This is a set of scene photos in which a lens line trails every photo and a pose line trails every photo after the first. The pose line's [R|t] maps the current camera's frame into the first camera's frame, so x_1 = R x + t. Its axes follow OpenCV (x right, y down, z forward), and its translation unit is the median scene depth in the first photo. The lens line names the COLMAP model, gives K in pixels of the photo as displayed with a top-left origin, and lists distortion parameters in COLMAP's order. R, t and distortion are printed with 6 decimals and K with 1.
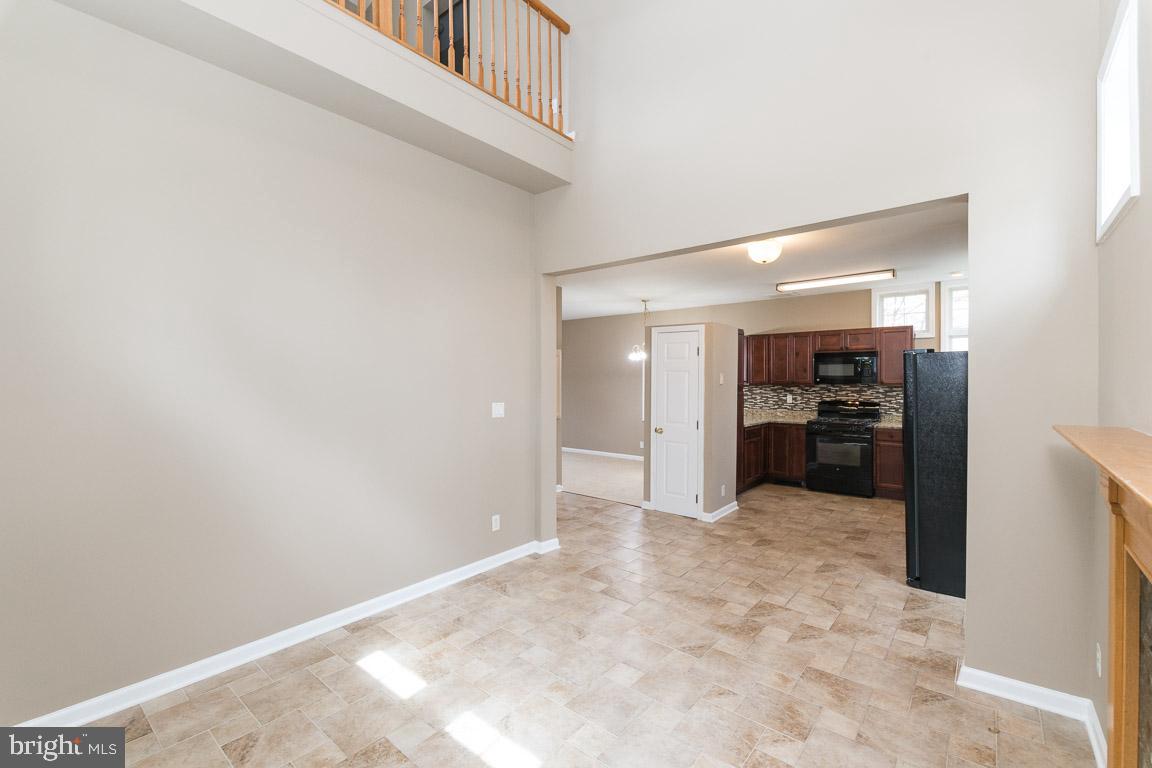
lens RADIAL K [[491.2, 0, 581.2], [0, 491.2, 378.9], [0, 0, 1]] dist [0.012081, -0.003183]
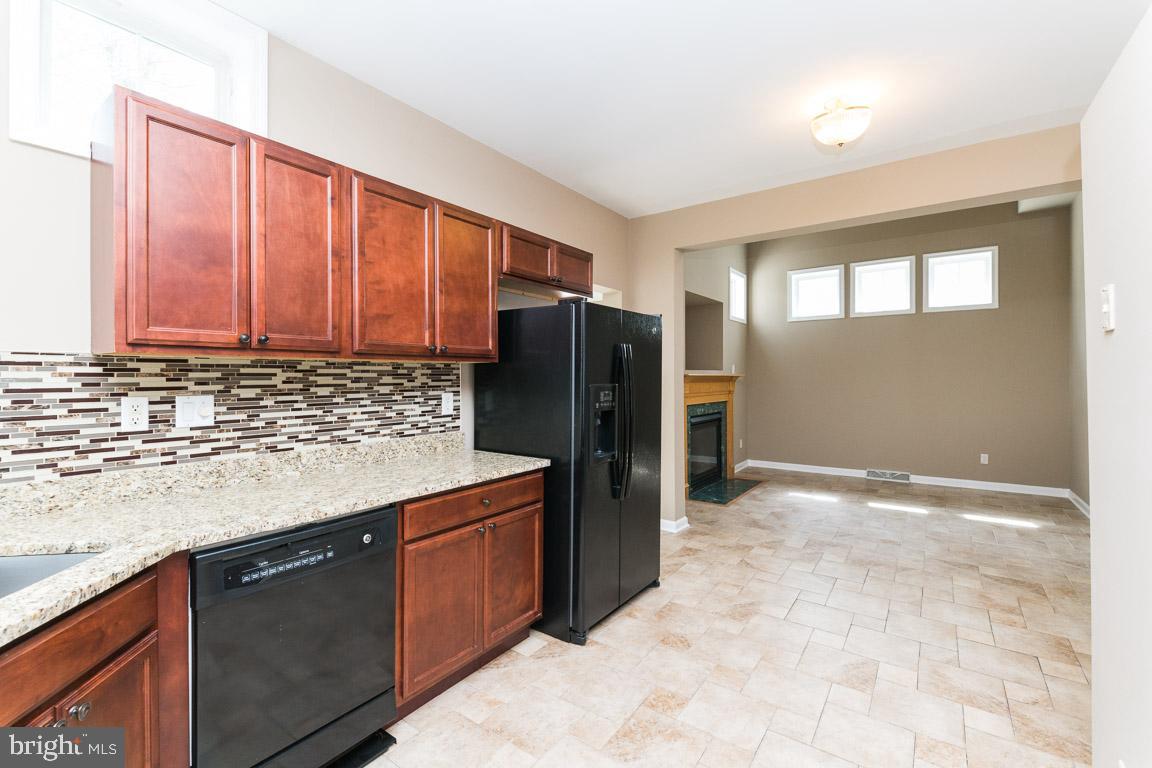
lens RADIAL K [[491.2, 0, 570.9], [0, 491.2, 381.1], [0, 0, 1]] dist [0.012081, -0.003183]
pose [[-0.998800, 0.003095, -0.048884, 0.455246], [0.002772, 0.999974, 0.006671, 0.026070], [0.048903, 0.006527, -0.998782, 0.986149]]
